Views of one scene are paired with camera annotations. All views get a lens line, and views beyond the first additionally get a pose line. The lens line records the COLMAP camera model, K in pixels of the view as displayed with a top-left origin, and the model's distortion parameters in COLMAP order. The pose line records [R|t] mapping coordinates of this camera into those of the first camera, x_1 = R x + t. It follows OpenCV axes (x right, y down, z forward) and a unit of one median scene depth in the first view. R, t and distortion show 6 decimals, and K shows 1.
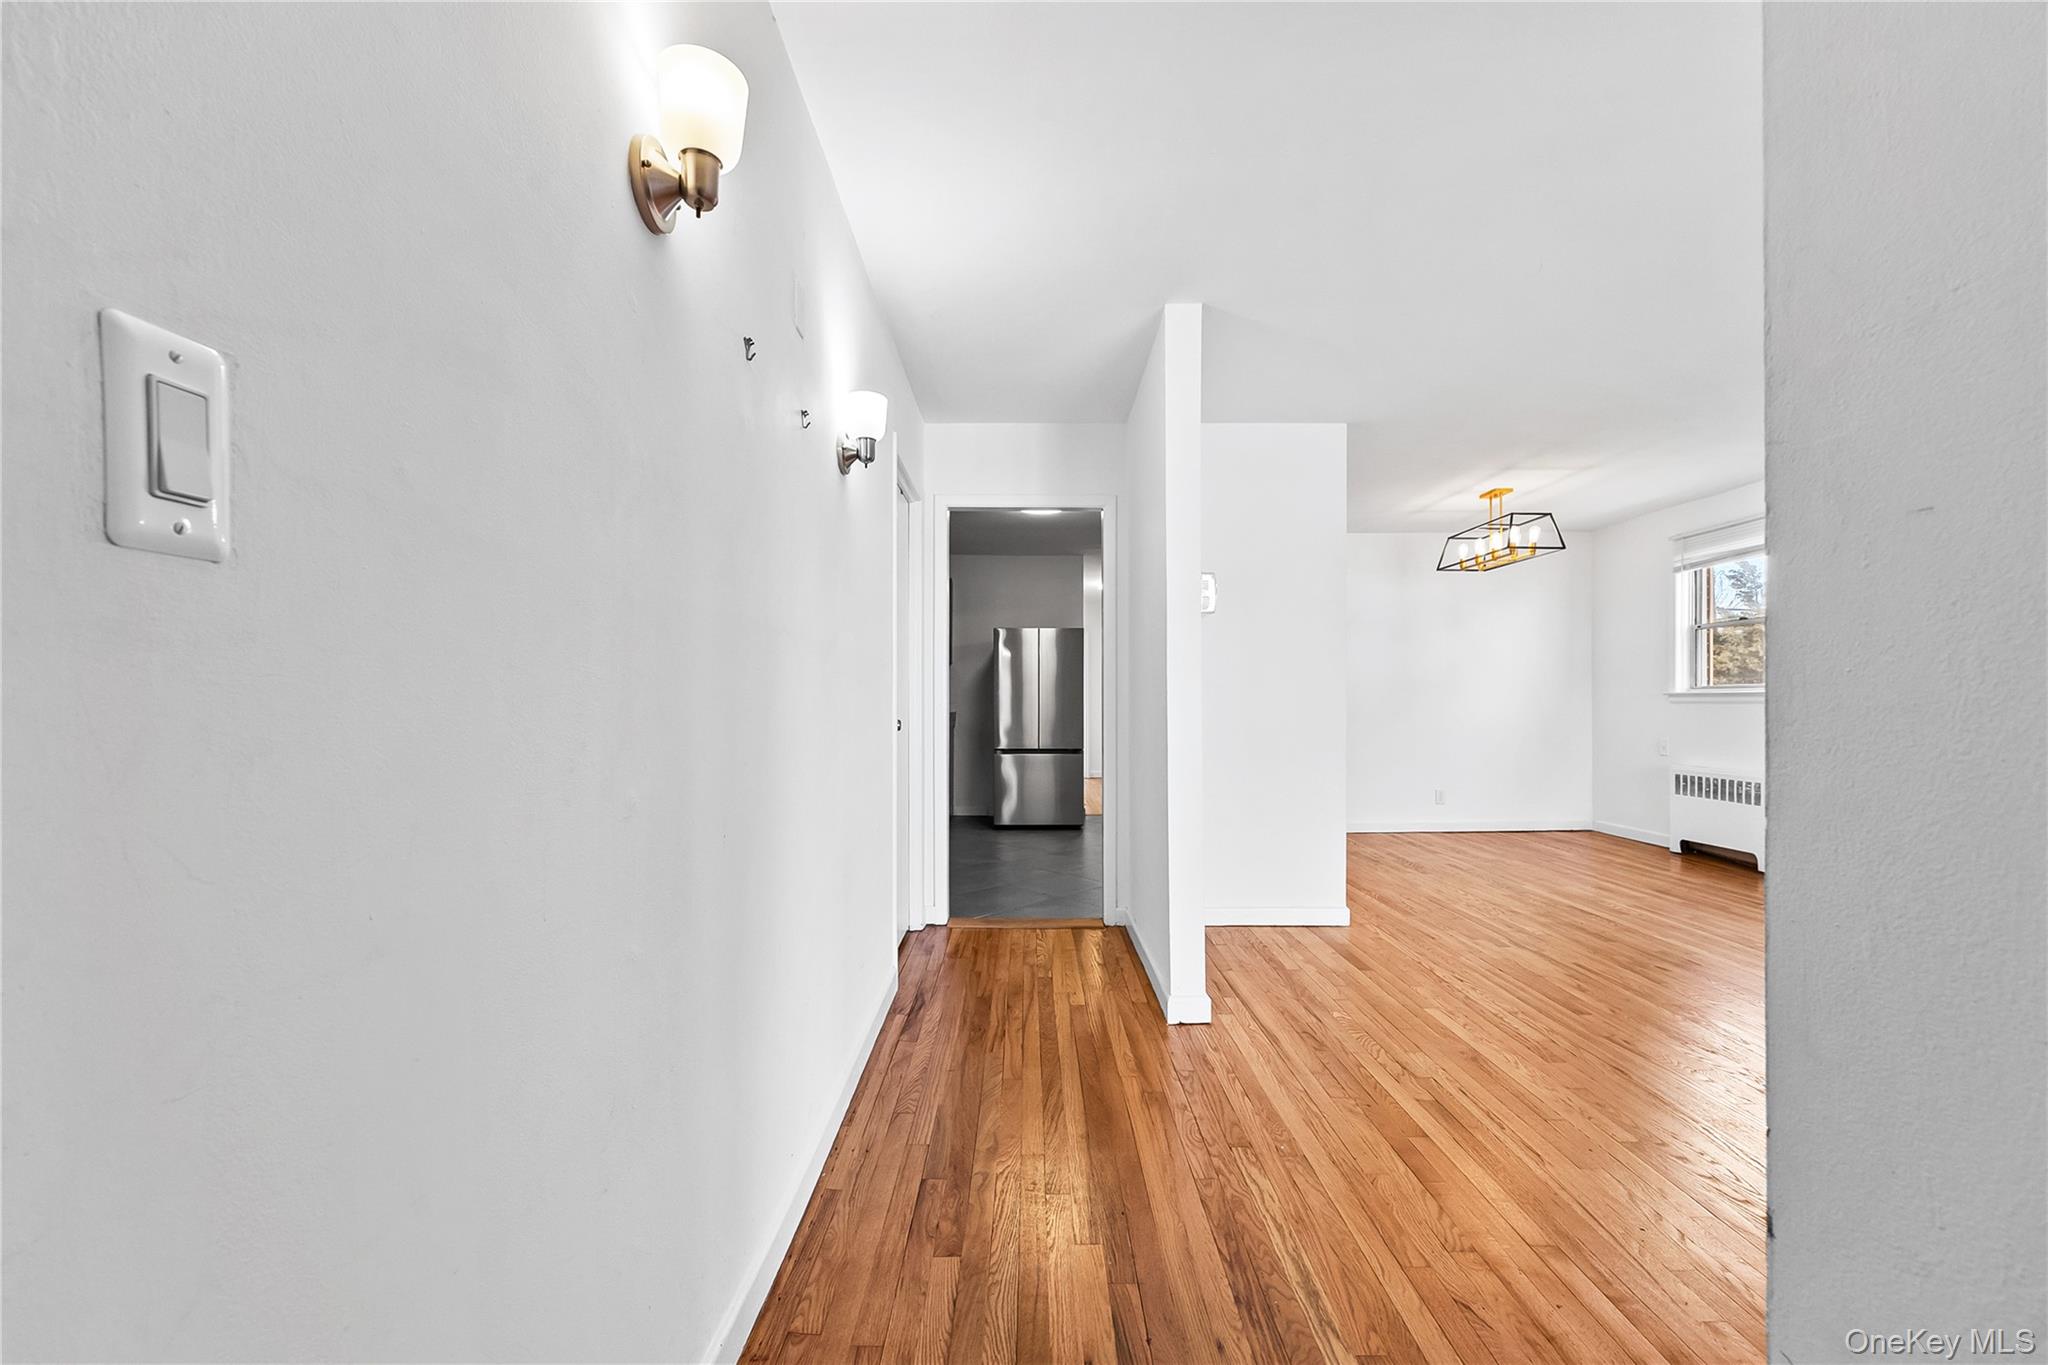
lens RADIAL K [[831.3, 0, 1024.6], [0, 831.3, 691.8], [0, 0, 1]] dist [0.000110, -0.000326]
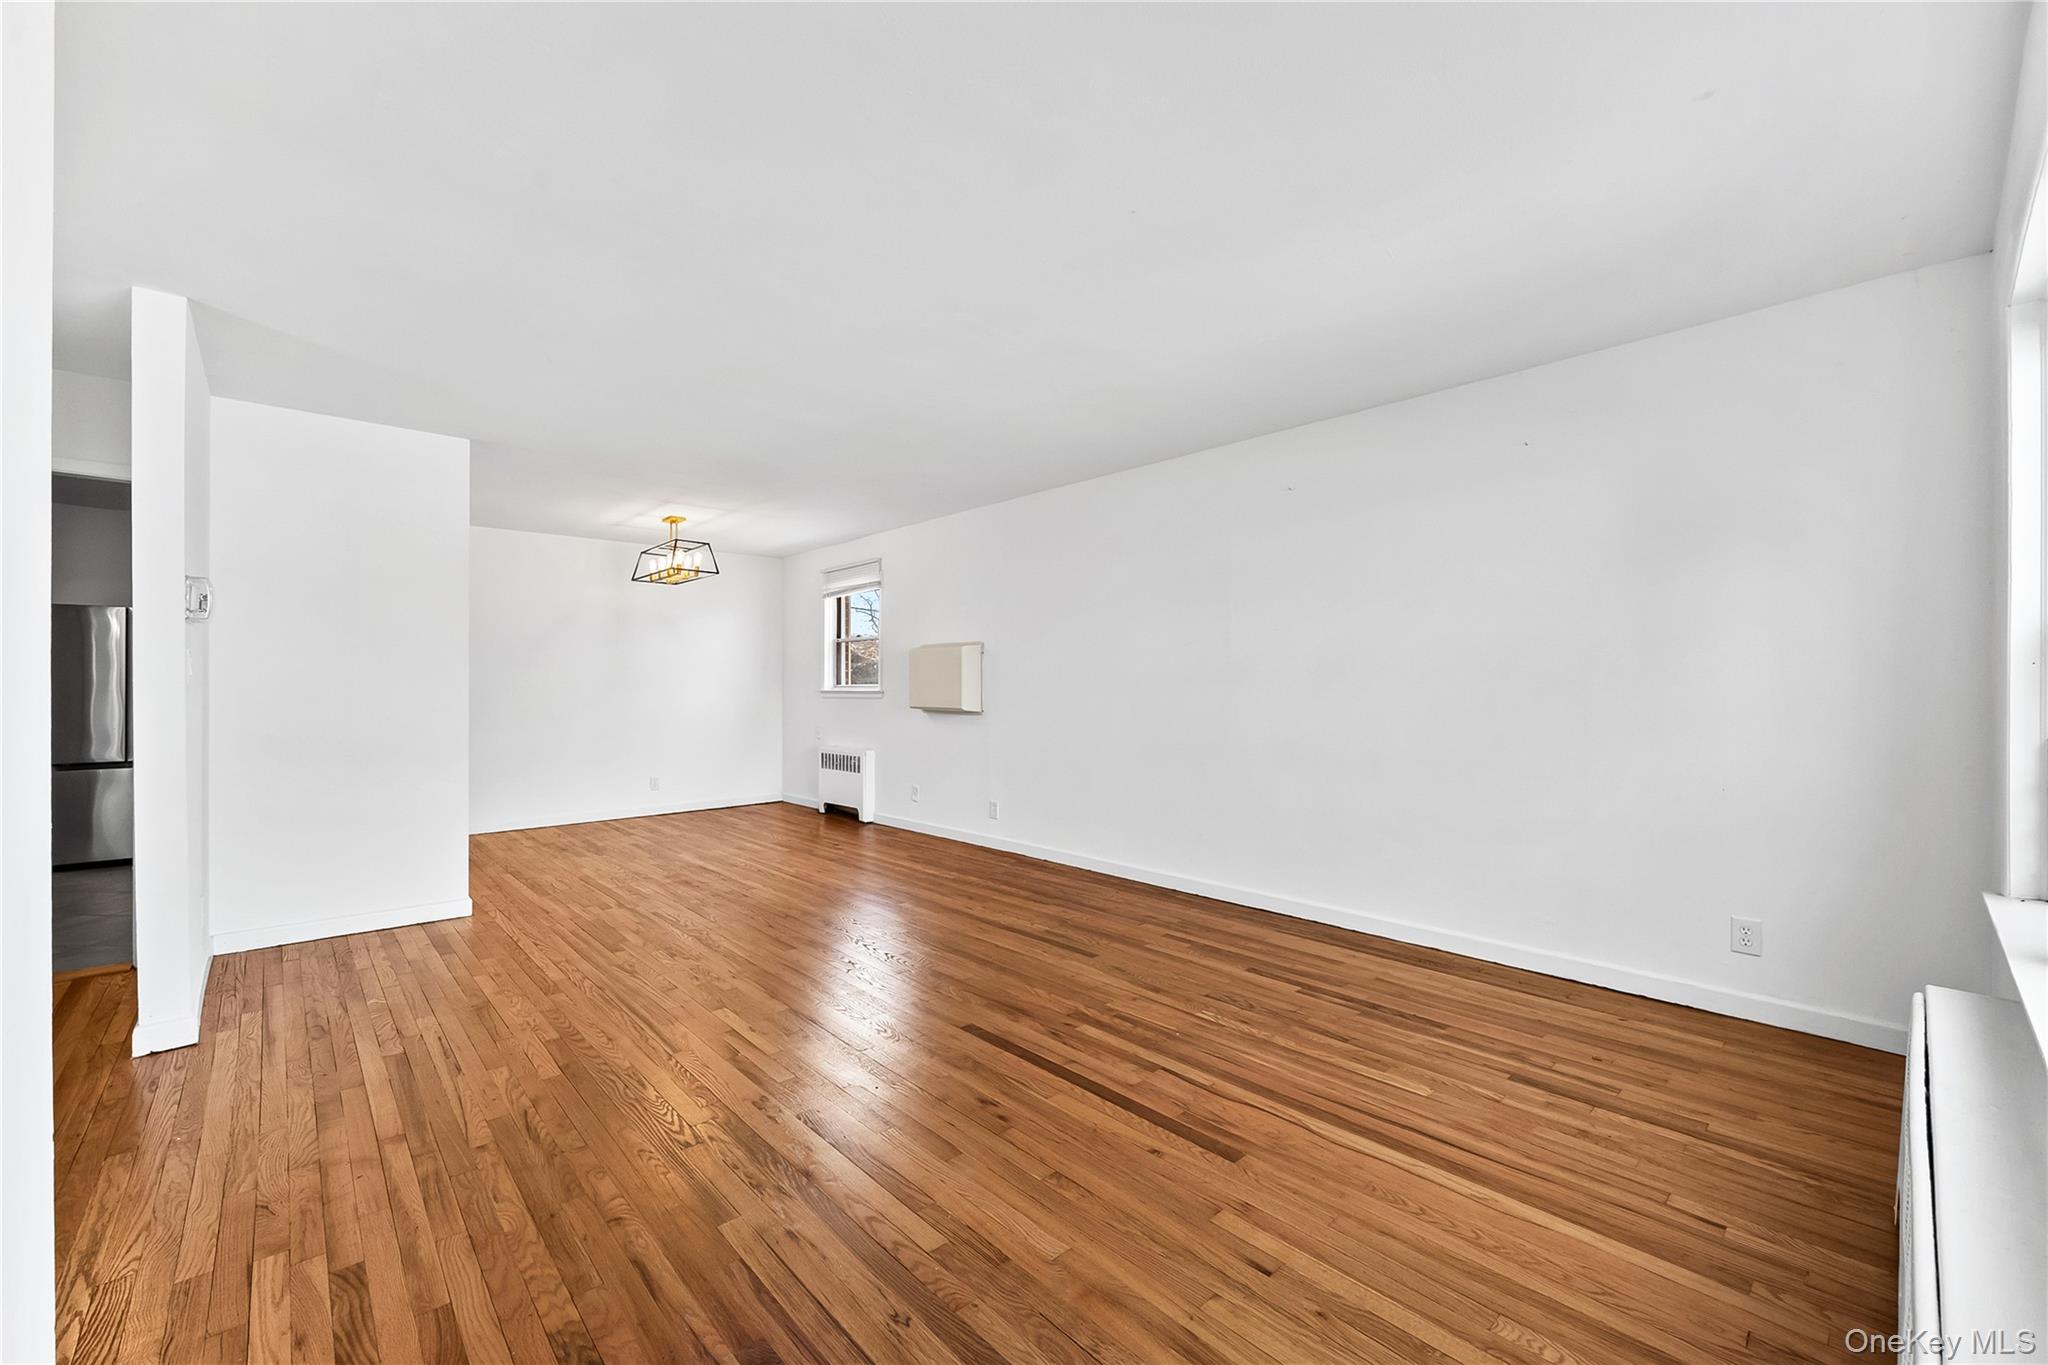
lens RADIAL K [[831.3, 0, 1028.0], [0, 831.3, 682.9], [0, 0, 1]] dist [0.000110, -0.000326]
pose [[0.735764, 0.003963, 0.677227, 0.152895], [-0.006470, 0.999978, 0.001178, -0.015993], [-0.677207, -0.005249, 0.735773, -0.200984]]
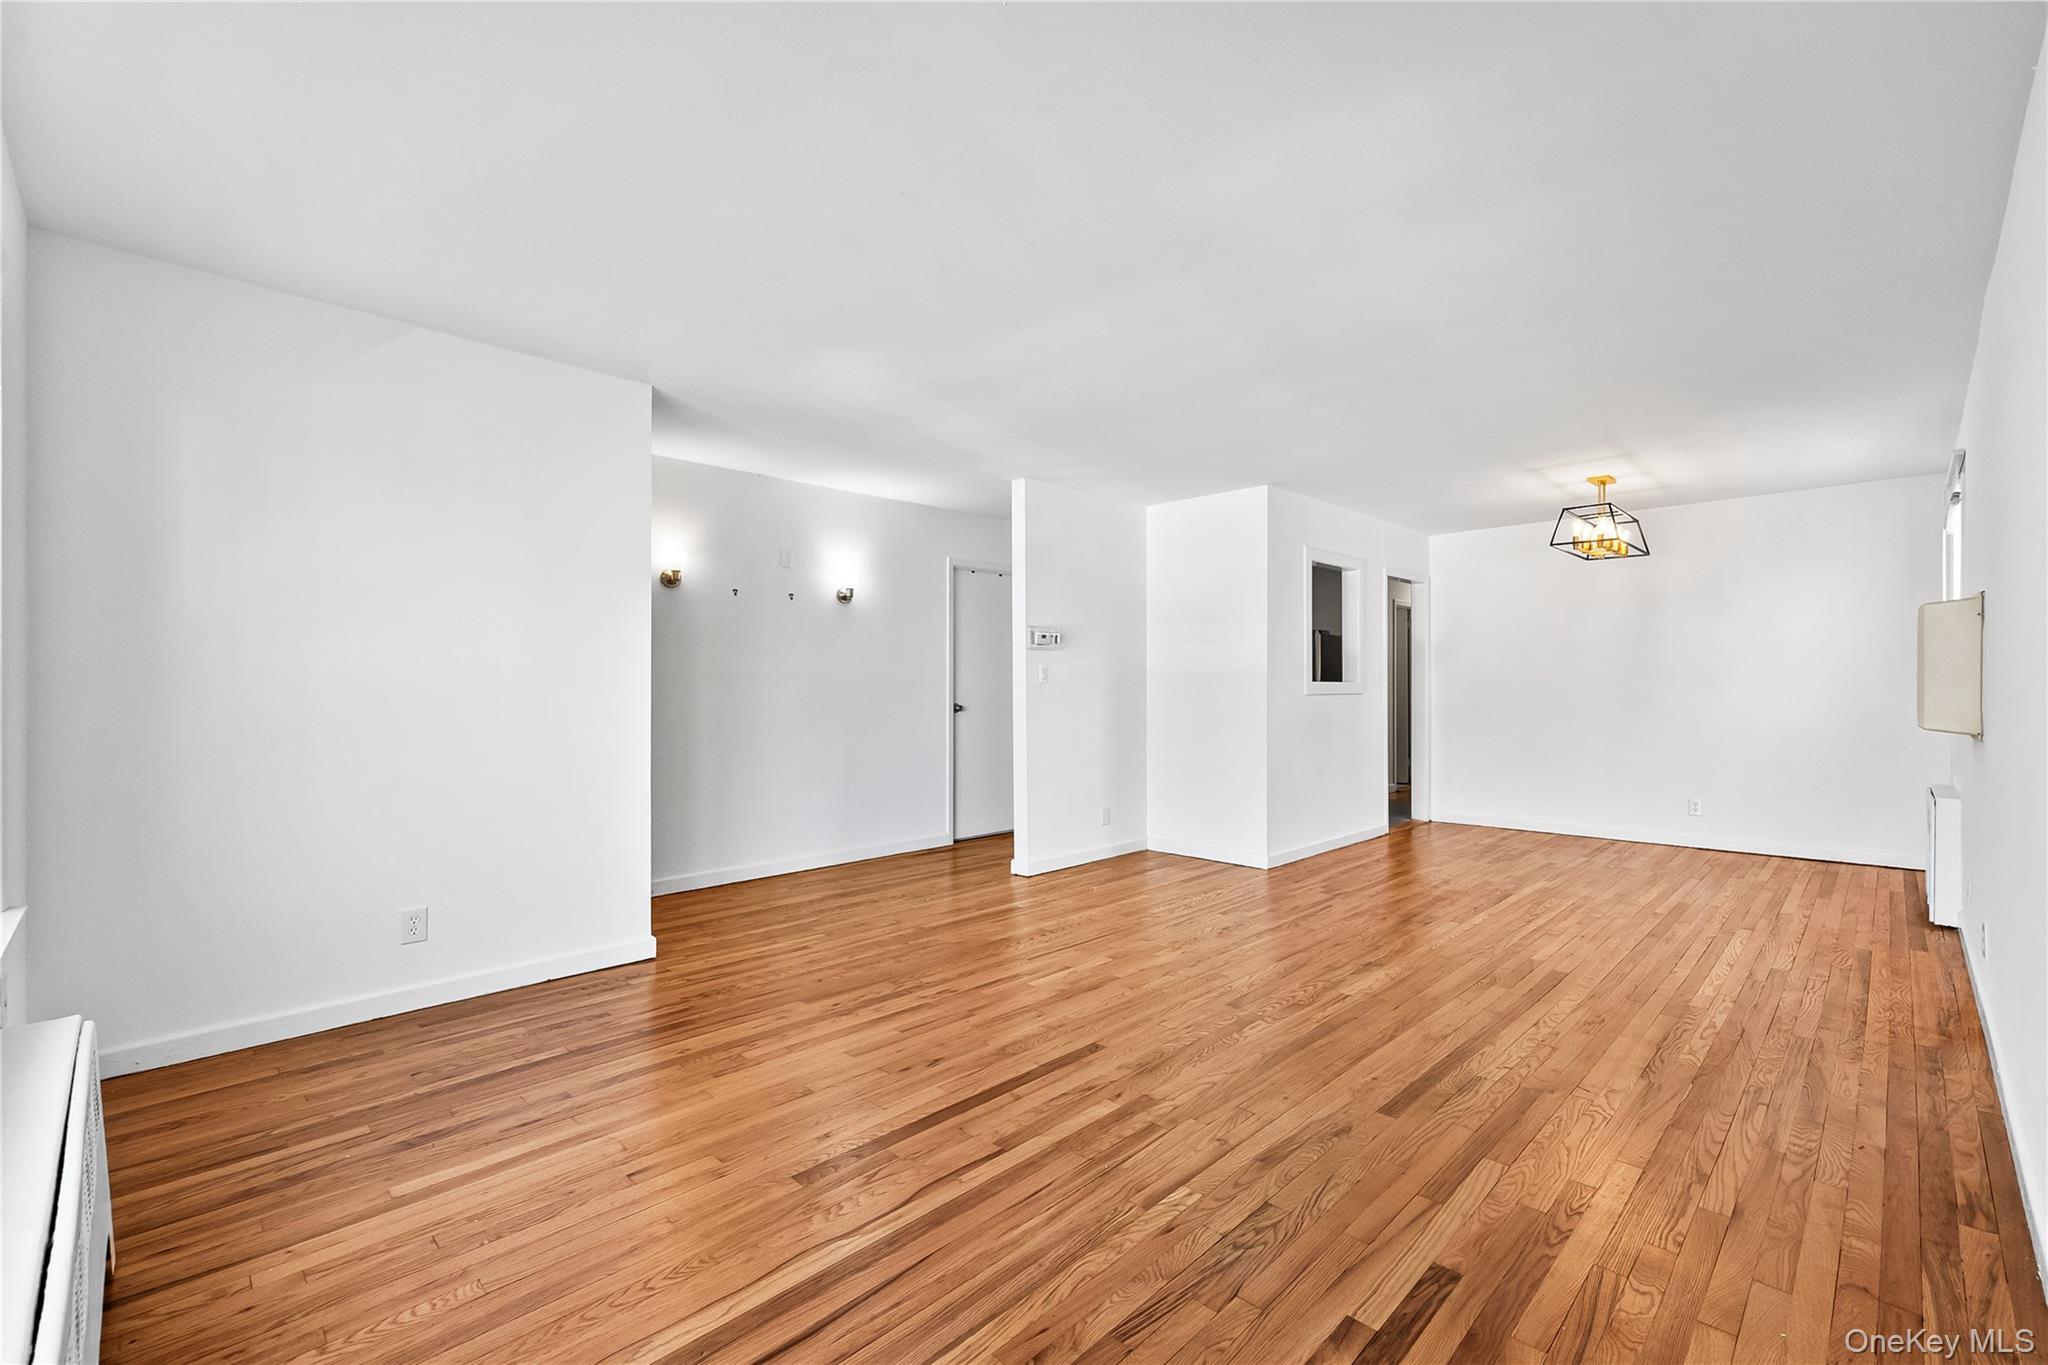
lens RADIAL K [[872.8, 0, 1029.5], [0, 872.8, 681.1], [0, 0, 1]] dist [0.001392, -0.000252]
pose [[0.711624, -0.002535, -0.702556, 0.849606], [0.005870, 0.999980, 0.002338, -0.015761], [0.702536, -0.005788, 0.711625, -0.184572]]
